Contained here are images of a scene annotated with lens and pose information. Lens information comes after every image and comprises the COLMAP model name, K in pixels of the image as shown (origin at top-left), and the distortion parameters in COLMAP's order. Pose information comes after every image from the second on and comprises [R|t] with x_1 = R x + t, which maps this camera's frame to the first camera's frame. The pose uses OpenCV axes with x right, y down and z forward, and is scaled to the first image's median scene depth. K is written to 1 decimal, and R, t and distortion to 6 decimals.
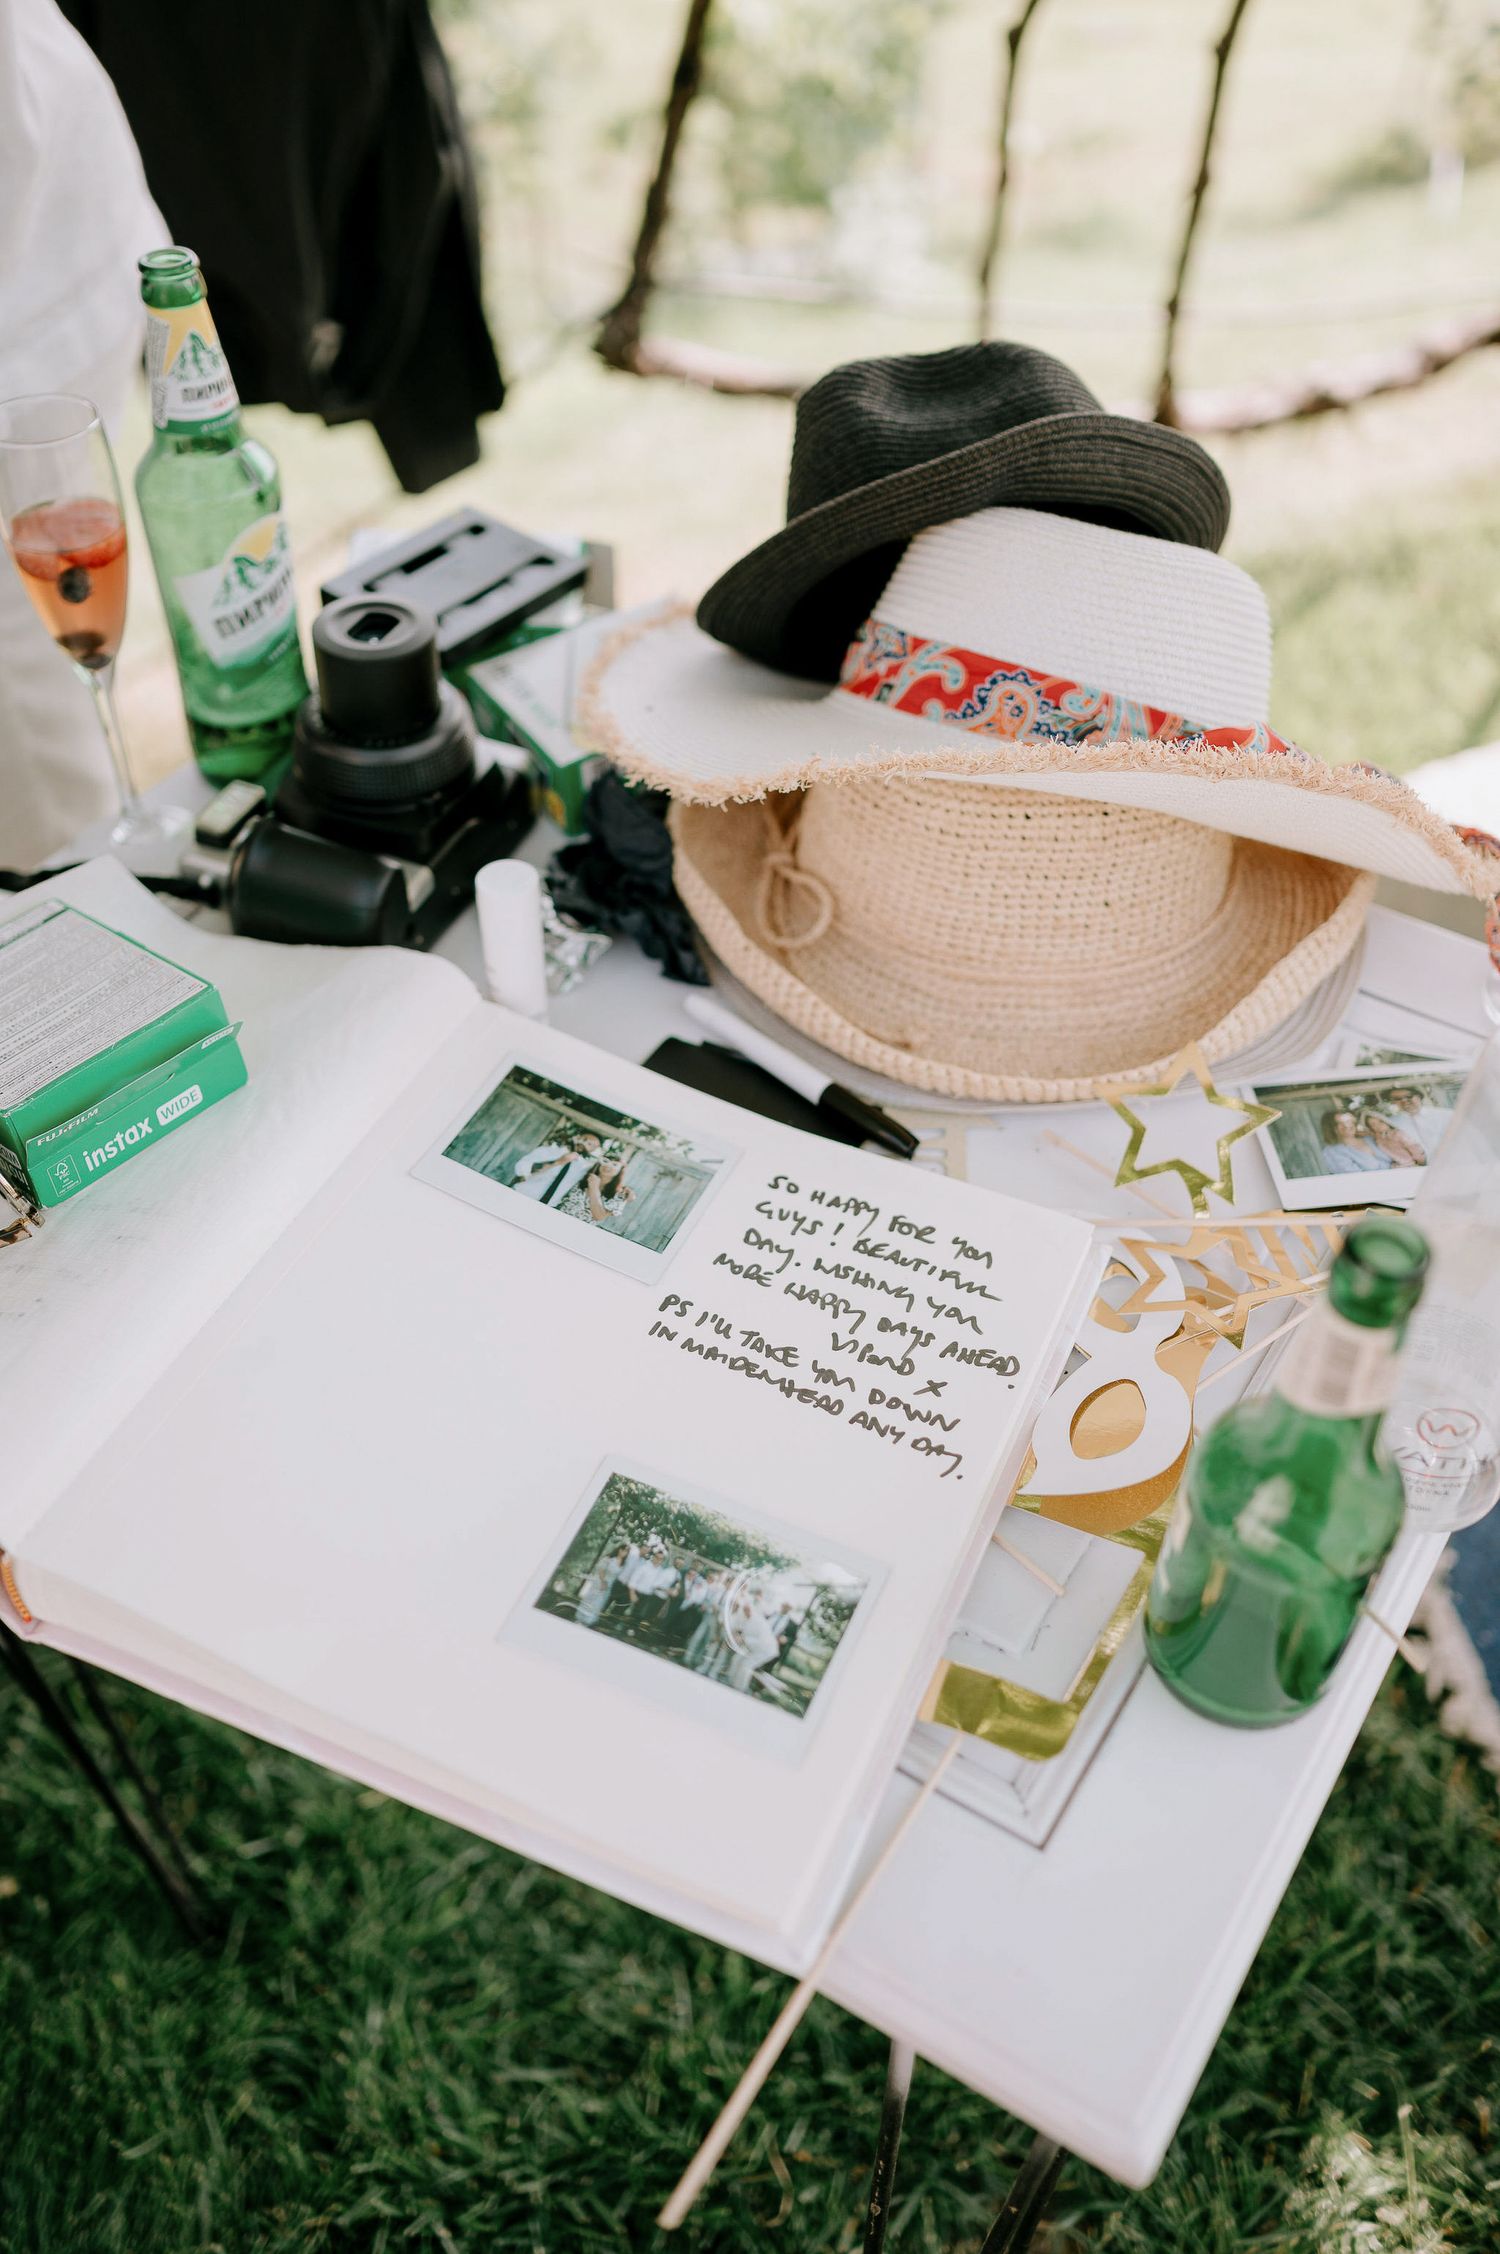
lens RADIAL K [[2147.3, 0, 752.5], [0, 2147.3, 1129.3], [0, 0, 1]] dist [-0.007192, 0.012977]
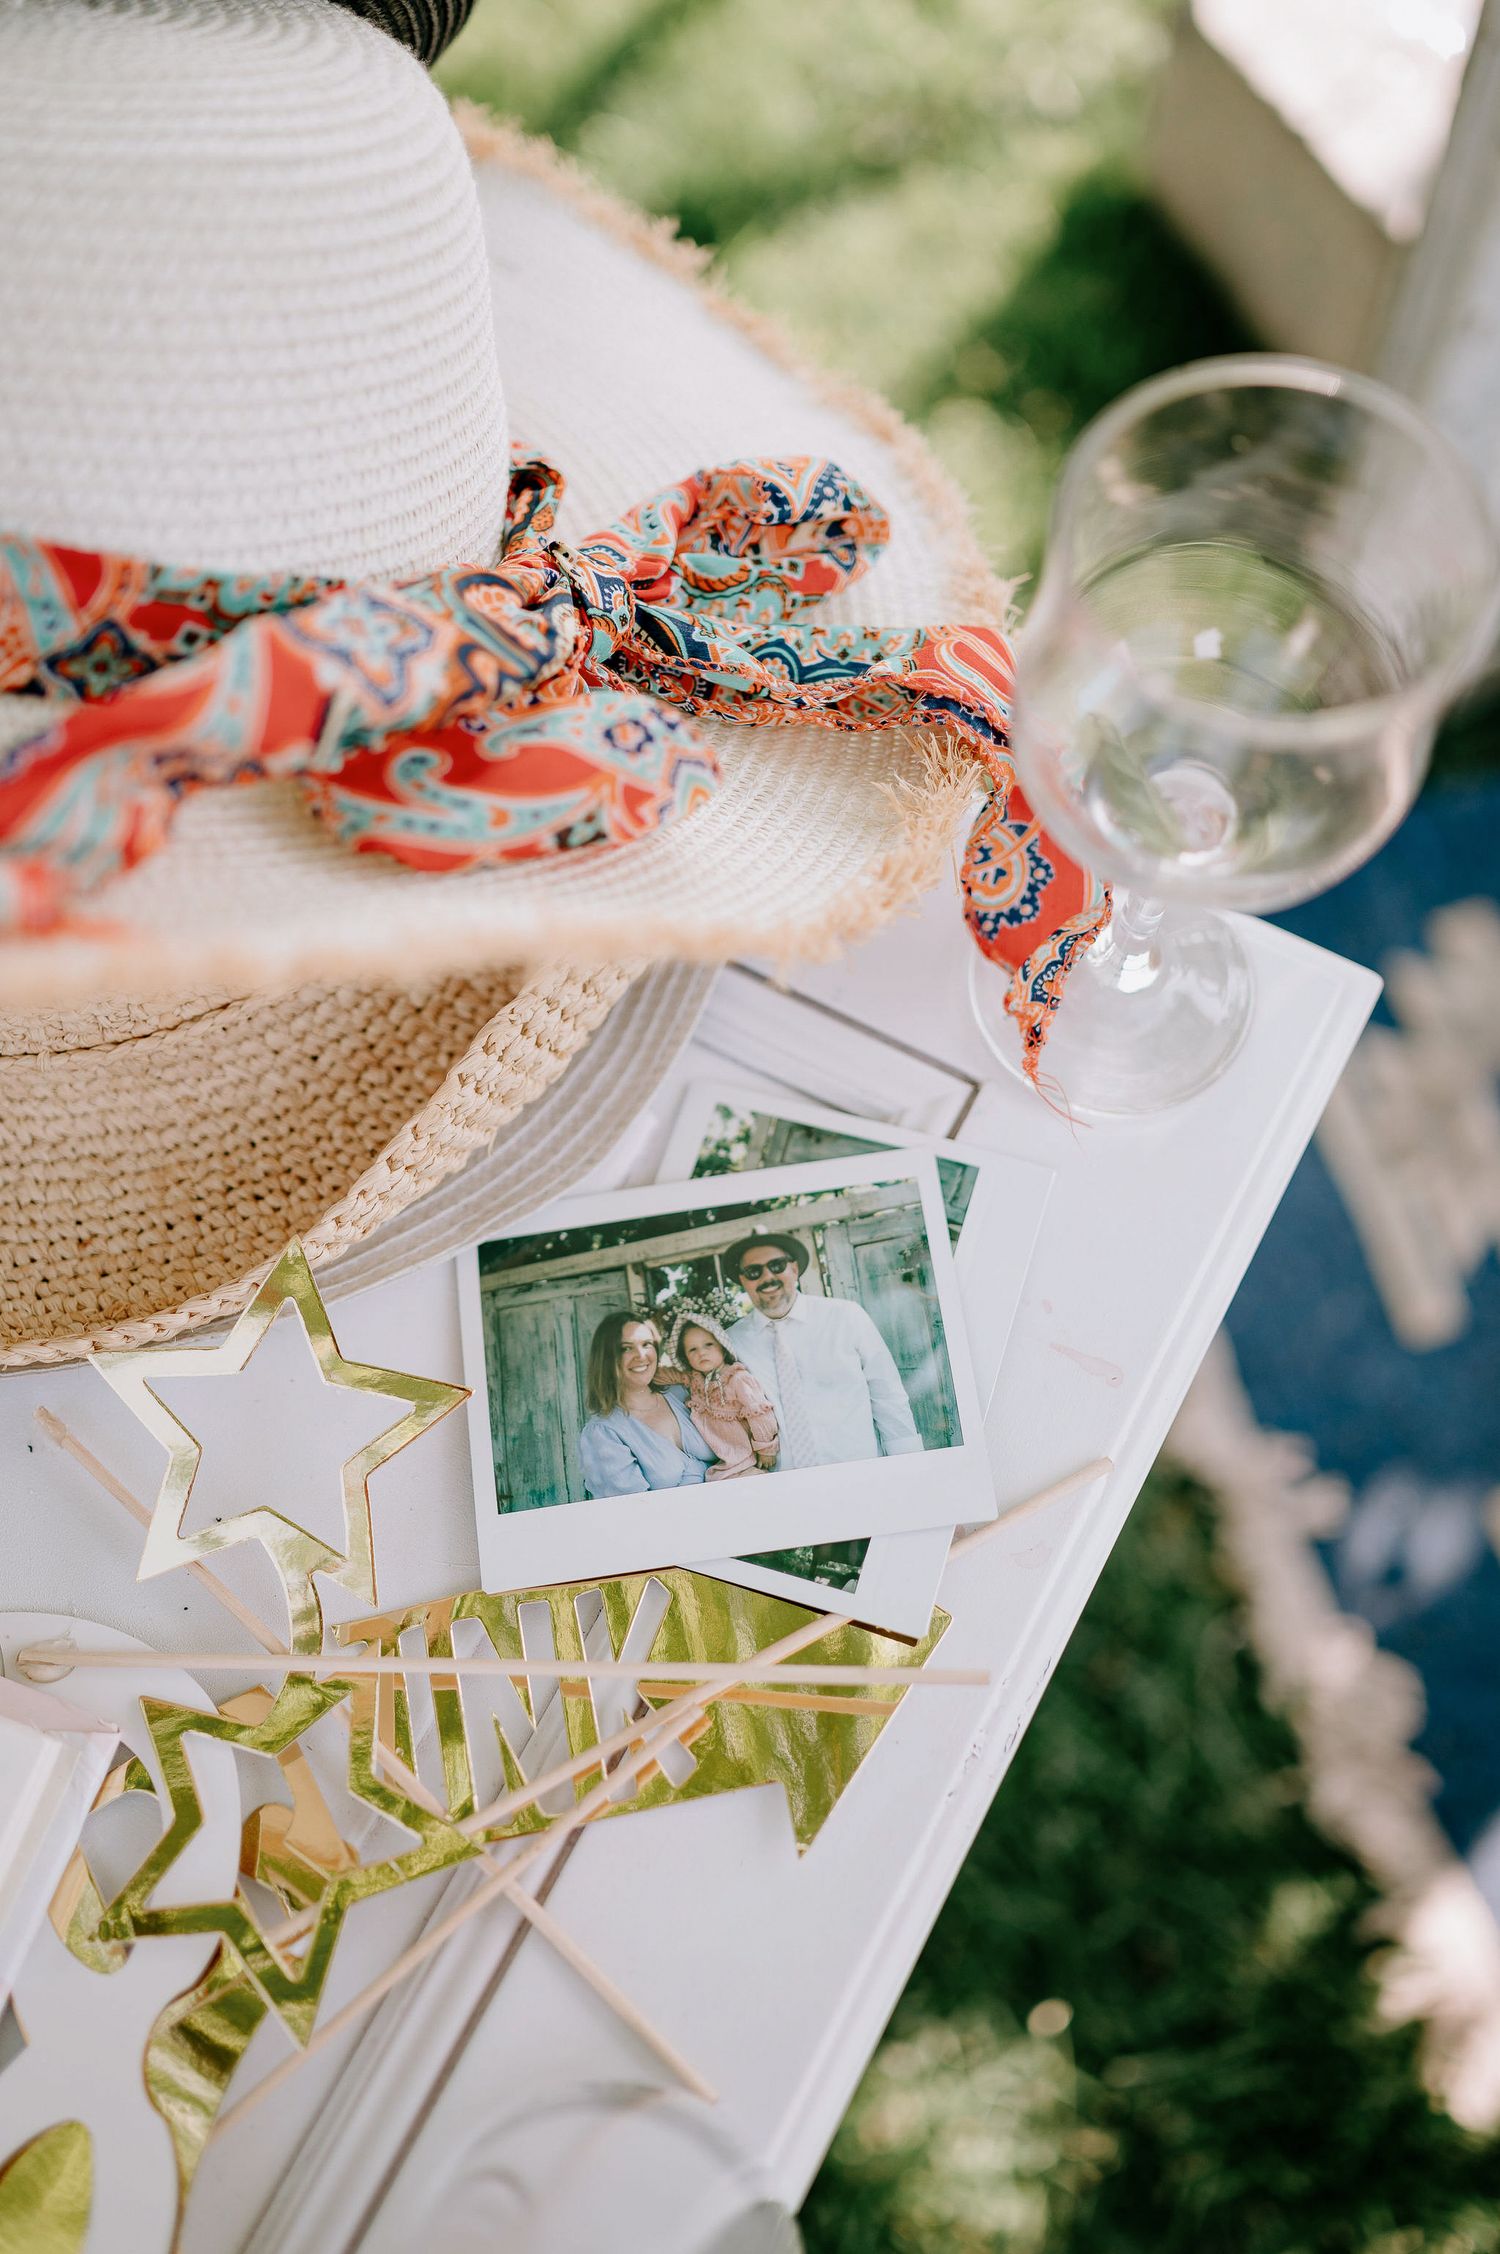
lens RADIAL K [[2147.0, 0, 742.1], [0, 2147.0, 1132.8], [0, 0, 1]] dist [-0.004778, 0.011475]
pose [[0.997234, -0.073250, -0.012639, 0.326475], [0.072176, 0.913554, 0.400262, -0.259238], [-0.017772, -0.400067, 0.916314, 0.592796]]
